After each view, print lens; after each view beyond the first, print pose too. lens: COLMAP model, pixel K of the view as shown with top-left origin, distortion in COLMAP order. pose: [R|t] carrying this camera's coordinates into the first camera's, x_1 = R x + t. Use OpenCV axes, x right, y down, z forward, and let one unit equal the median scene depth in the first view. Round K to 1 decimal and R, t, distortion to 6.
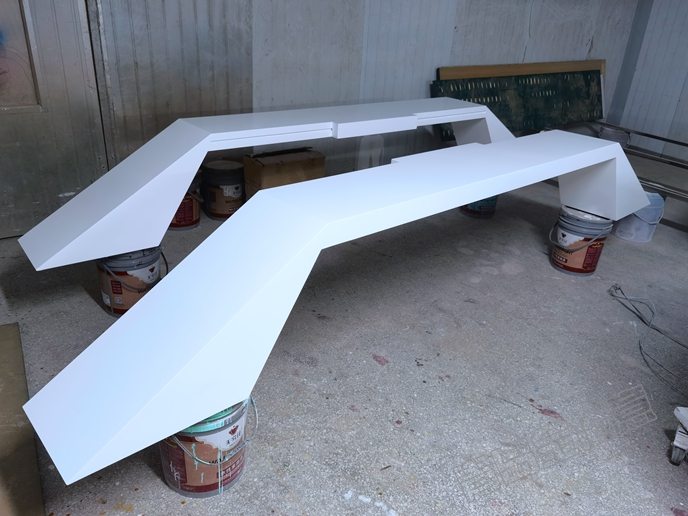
lens RADIAL K [[540.8, 0, 344.0], [0, 540.8, 258.0], [0, 0, 1]] dist [0.051749, -0.049249]
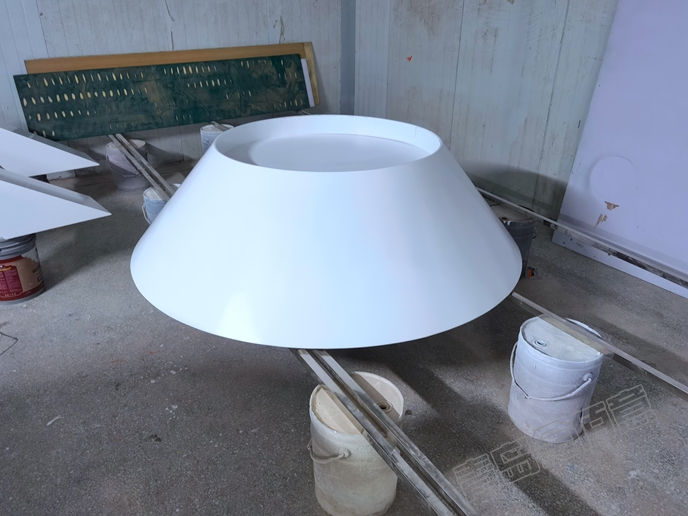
lens RADIAL K [[540.8, 0, 344.0], [0, 540.8, 258.0], [0, 0, 1]] dist [0.051749, -0.049249]
pose [[0.998507, -0.037753, -0.039489, 0.670907], [0.038395, 0.999141, 0.015612, -0.022025], [0.038866, -0.017105, 0.999098, 0.119356]]
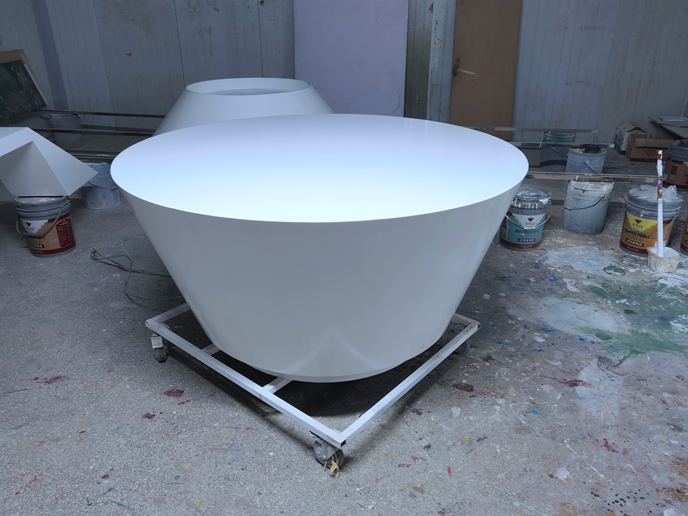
lens RADIAL K [[540.8, 0, 344.0], [0, 540.8, 258.0], [0, 0, 1]] dist [0.051749, -0.049249]
pose [[0.646584, -0.378770, 0.662165, 0.056142], [0.363017, 0.916214, 0.169615, 0.040465], [-0.670930, 0.130707, 0.729910, -0.101010]]
